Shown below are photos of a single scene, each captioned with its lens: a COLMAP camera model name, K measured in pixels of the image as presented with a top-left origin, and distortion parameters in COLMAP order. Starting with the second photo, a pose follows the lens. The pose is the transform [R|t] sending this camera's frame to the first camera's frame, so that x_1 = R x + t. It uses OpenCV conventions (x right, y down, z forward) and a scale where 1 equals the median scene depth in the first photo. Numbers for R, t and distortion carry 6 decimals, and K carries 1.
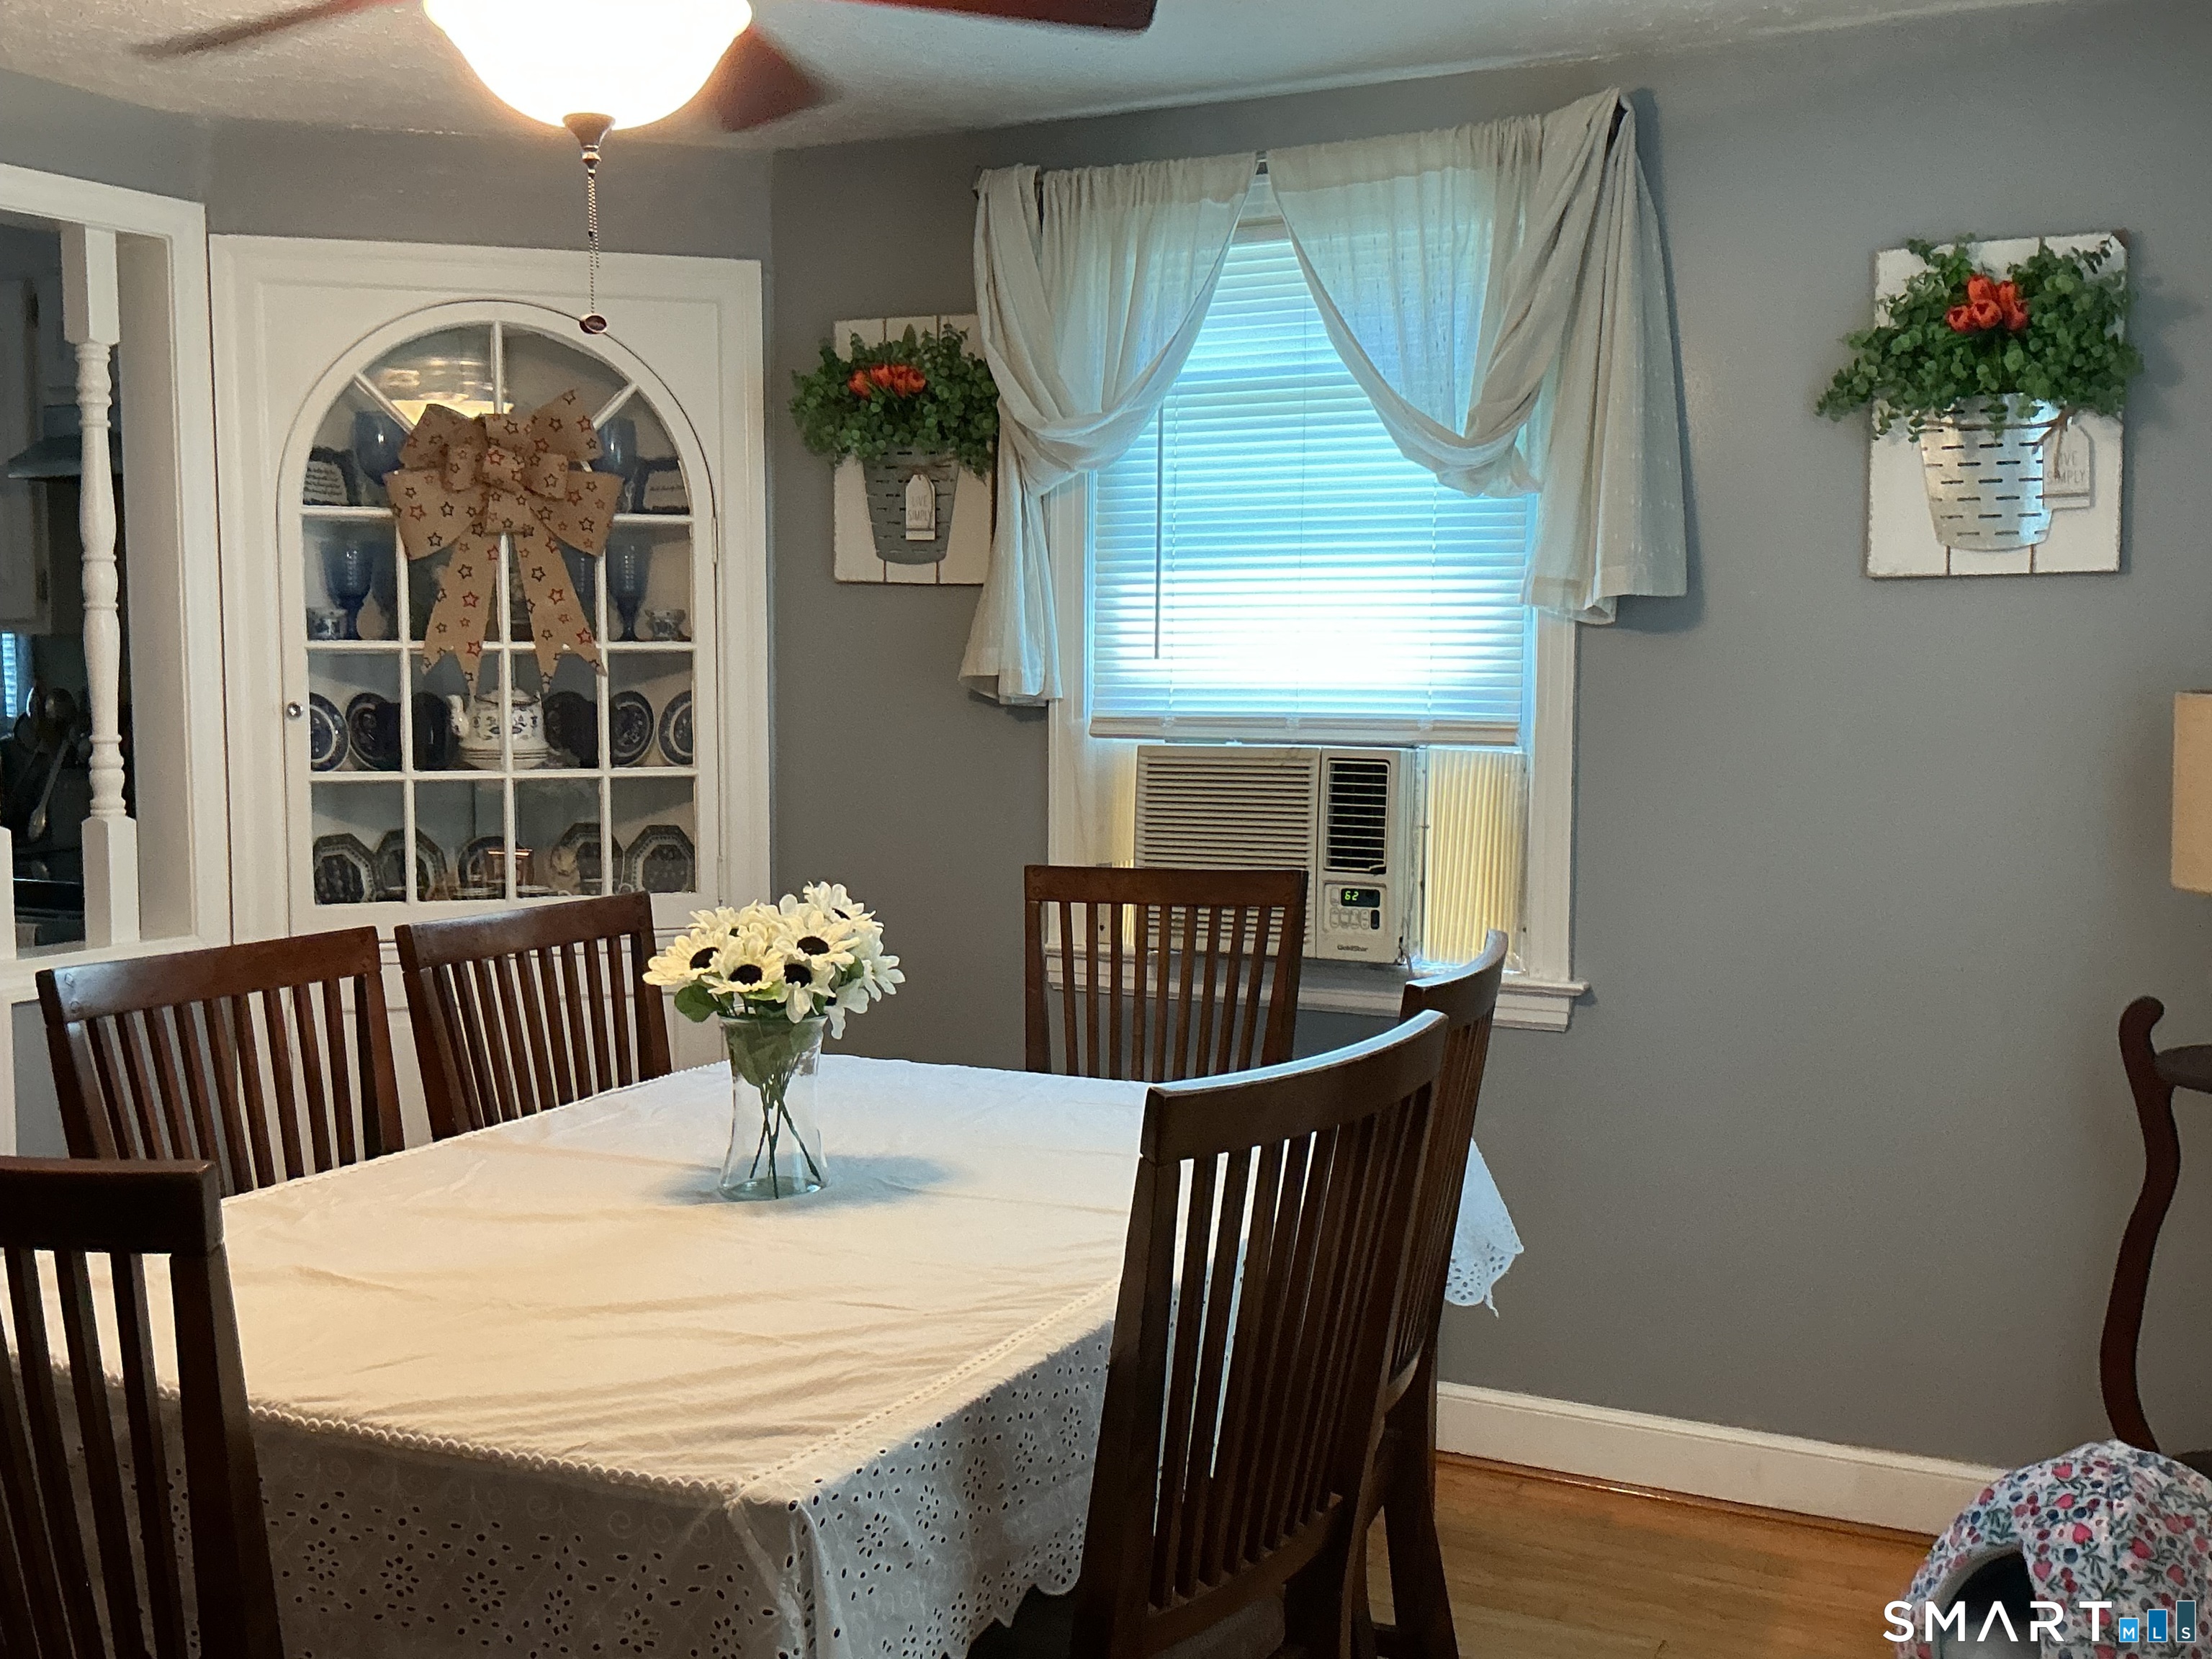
lens RADIAL K [[2281.2, 0, 1106.7], [0, 2281.2, 832.7], [0, 0, 1]] dist [0.152619, -0.352921]
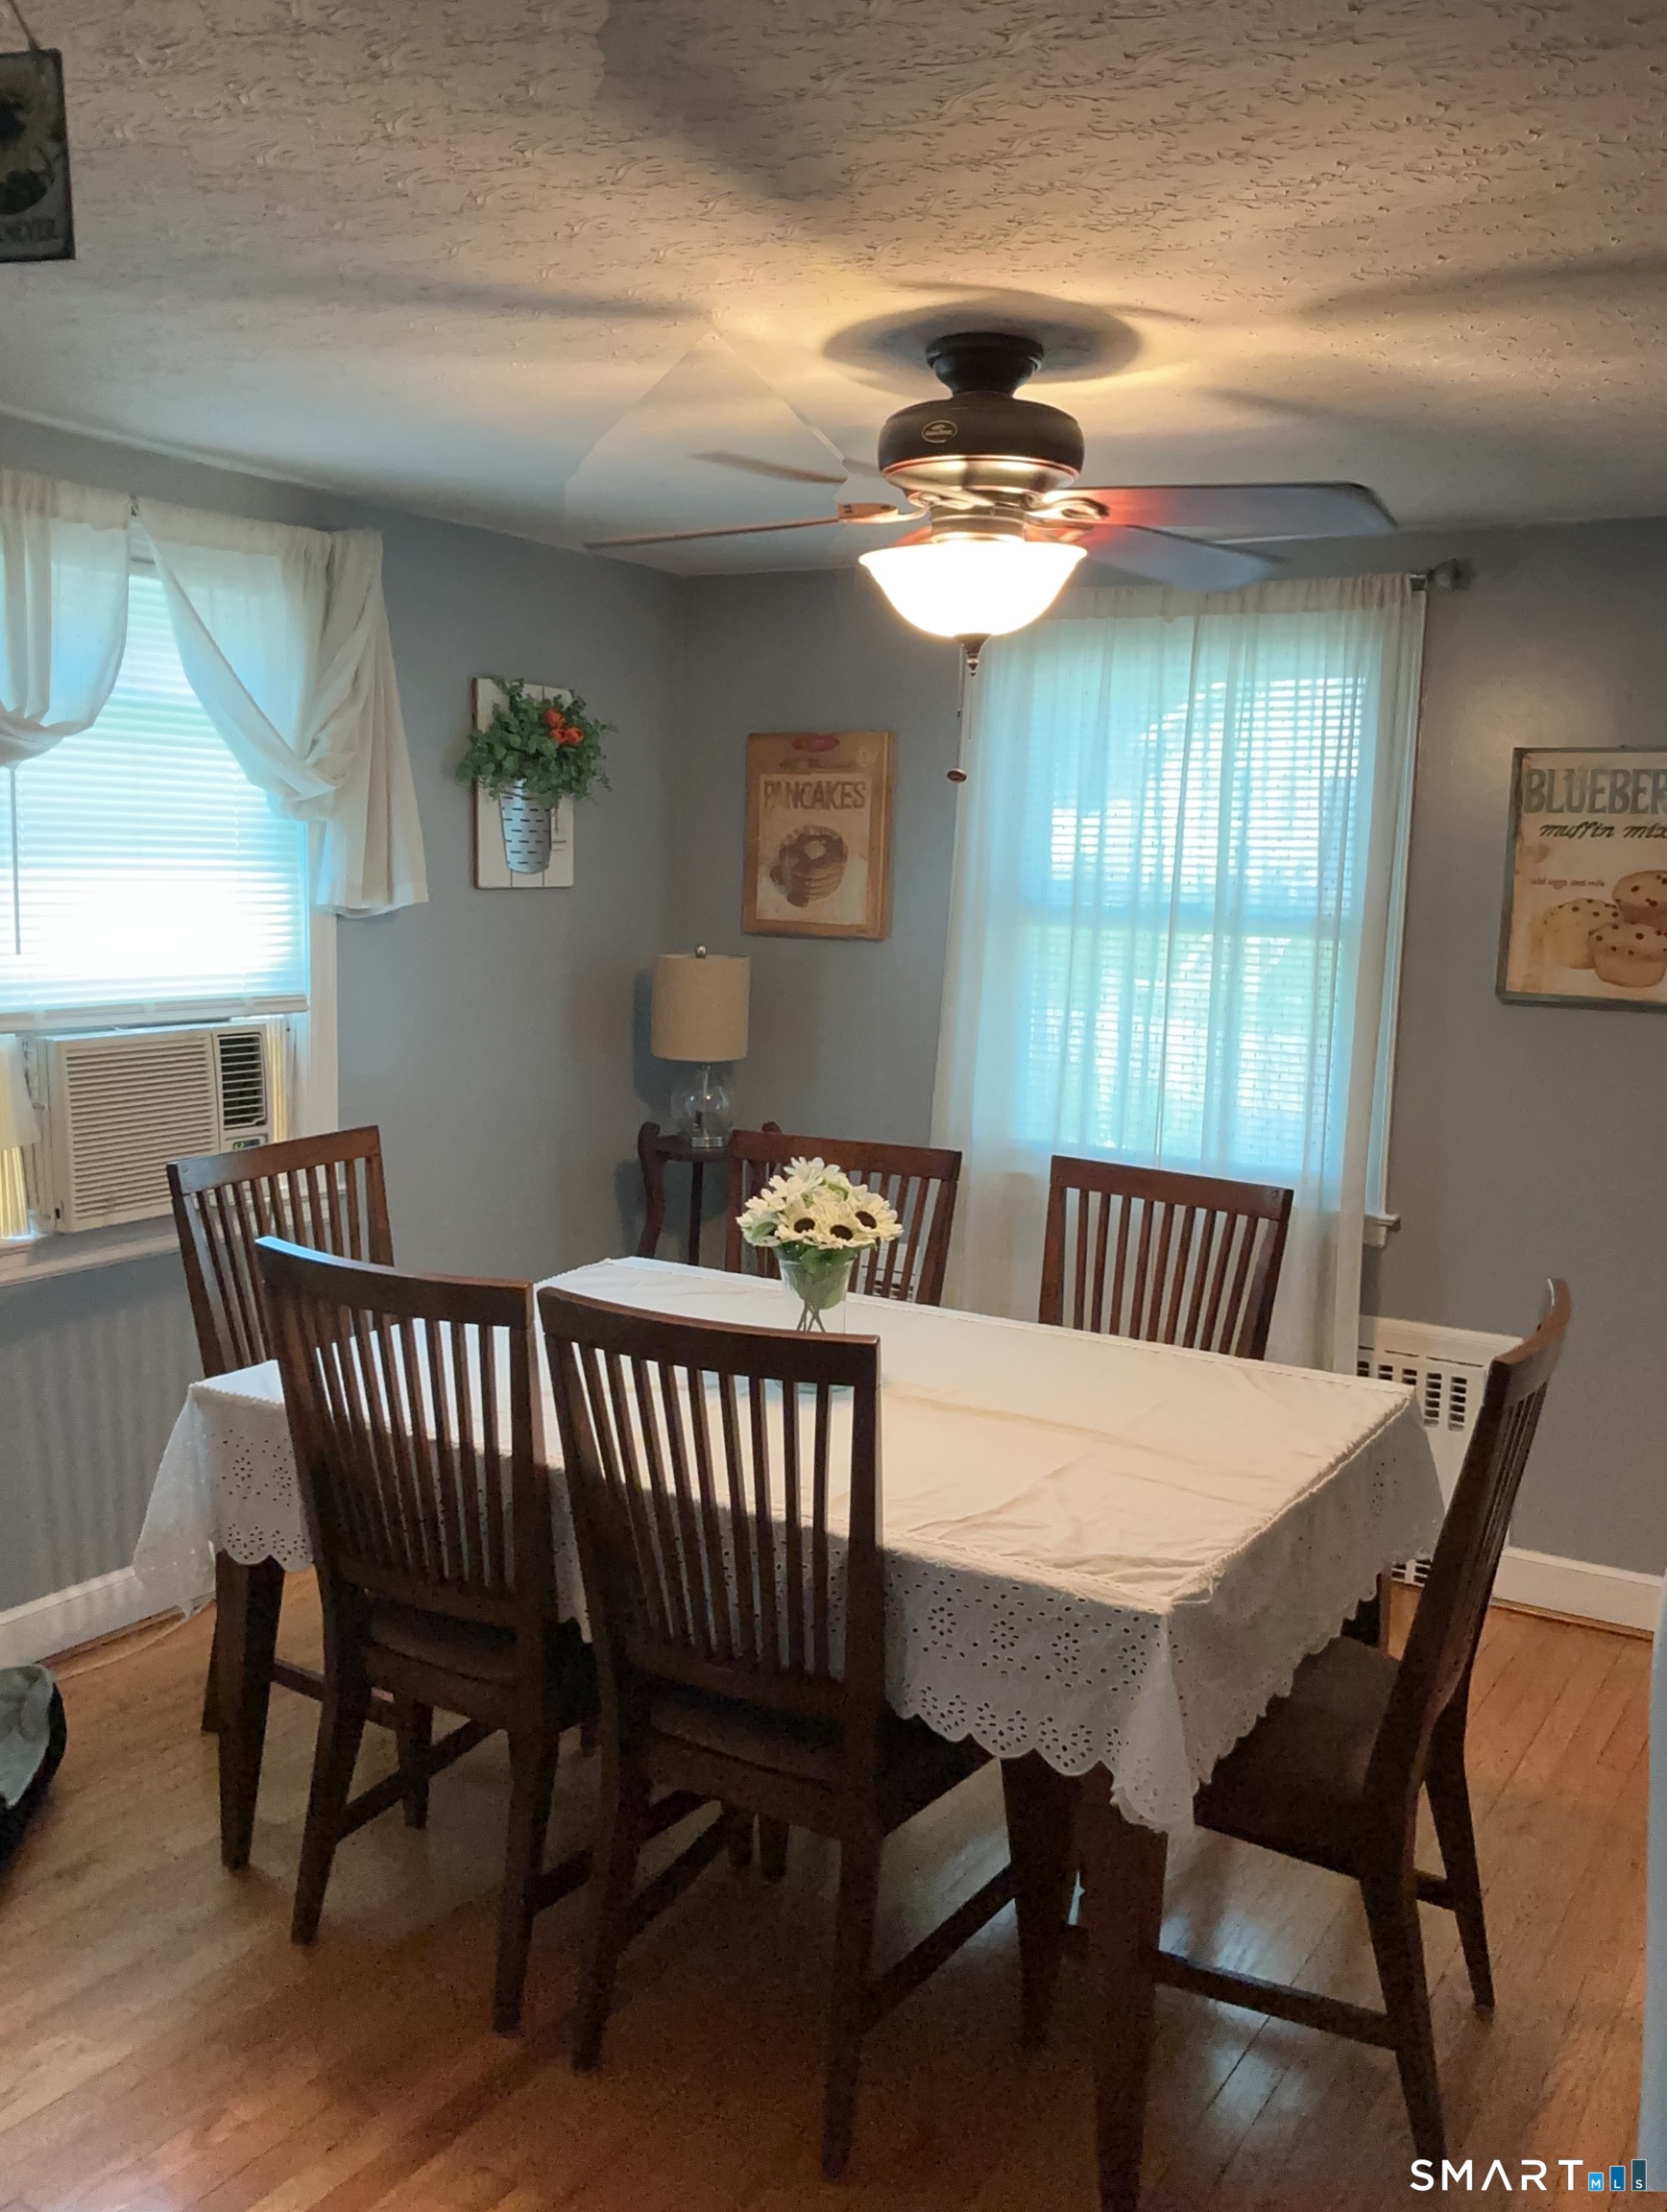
lens RADIAL K [[1816.1, 0, 833.5], [0, 1816.1, 1106.0], [0, 0, 1]] dist [0.134383, -0.304665]
pose [[0.066134, -0.138852, 0.988102, -0.917238], [0.043177, 0.989741, 0.136193, -0.124854], [-0.996876, 0.033656, 0.071450, 0.688171]]
